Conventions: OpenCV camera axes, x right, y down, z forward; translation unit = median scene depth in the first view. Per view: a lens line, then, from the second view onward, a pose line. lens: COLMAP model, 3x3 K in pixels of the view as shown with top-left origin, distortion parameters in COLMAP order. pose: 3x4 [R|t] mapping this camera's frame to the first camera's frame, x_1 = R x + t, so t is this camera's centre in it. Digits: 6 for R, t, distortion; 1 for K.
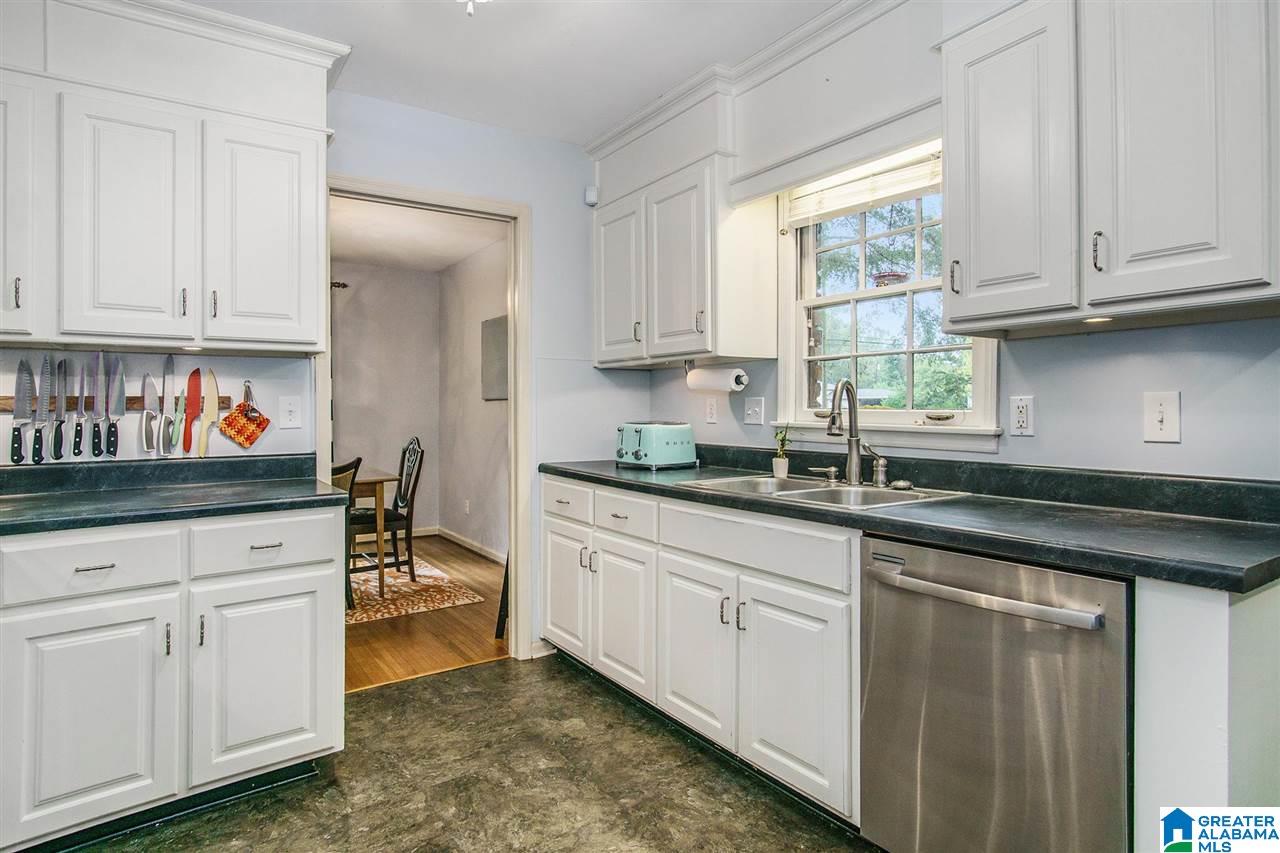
lens RADIAL K [[700.0, 0, 667.7], [0, 700.0, 397.3], [0, 0, 1]] dist [0.004954, 0.002366]
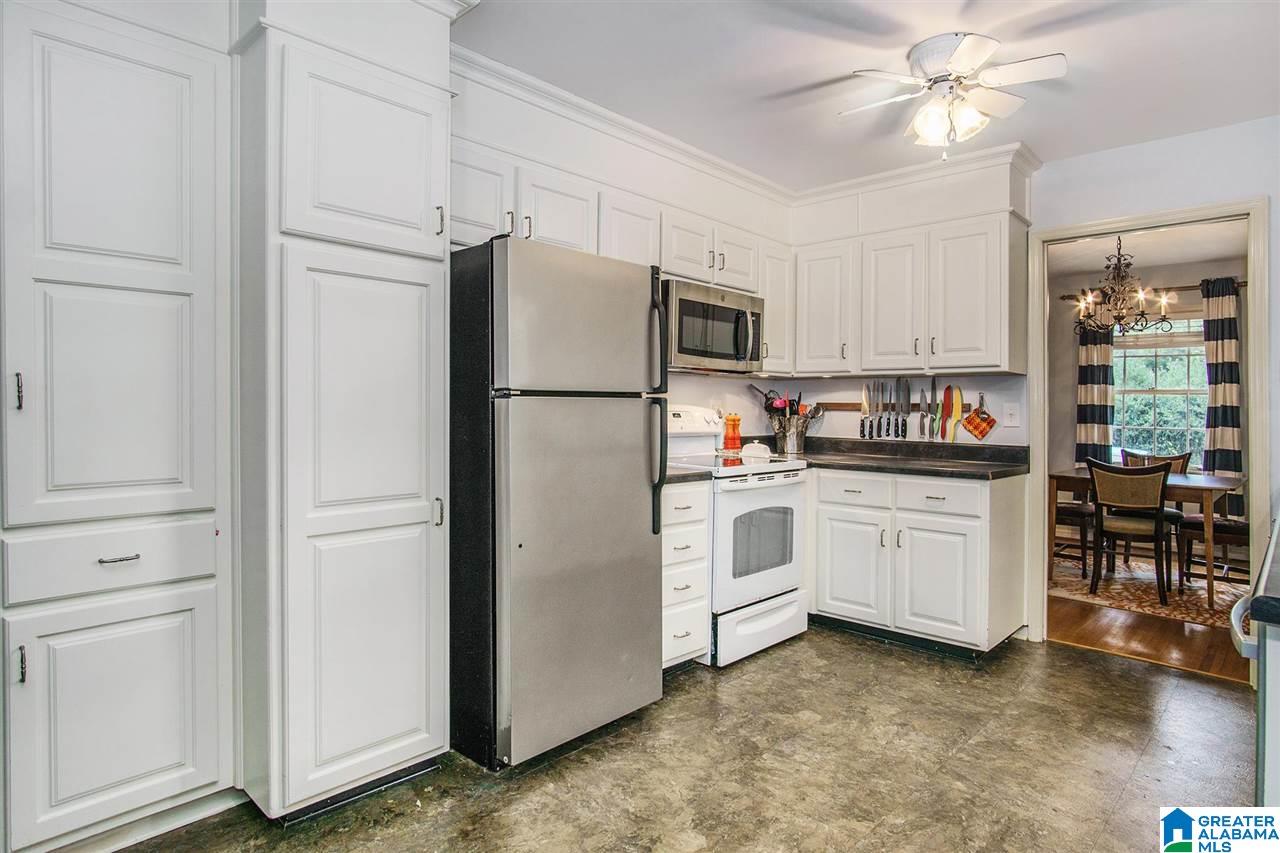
lens RADIAL K [[700.0, 0, 642.0], [0, 700.0, 419.1], [0, 0, 1]] dist [0.004954, 0.002366]
pose [[0.187406, 0.019867, -0.982082, 0.749604], [-0.005934, 0.999800, 0.019093, 0.008005], [0.982265, 0.002250, 0.187487, 0.045151]]
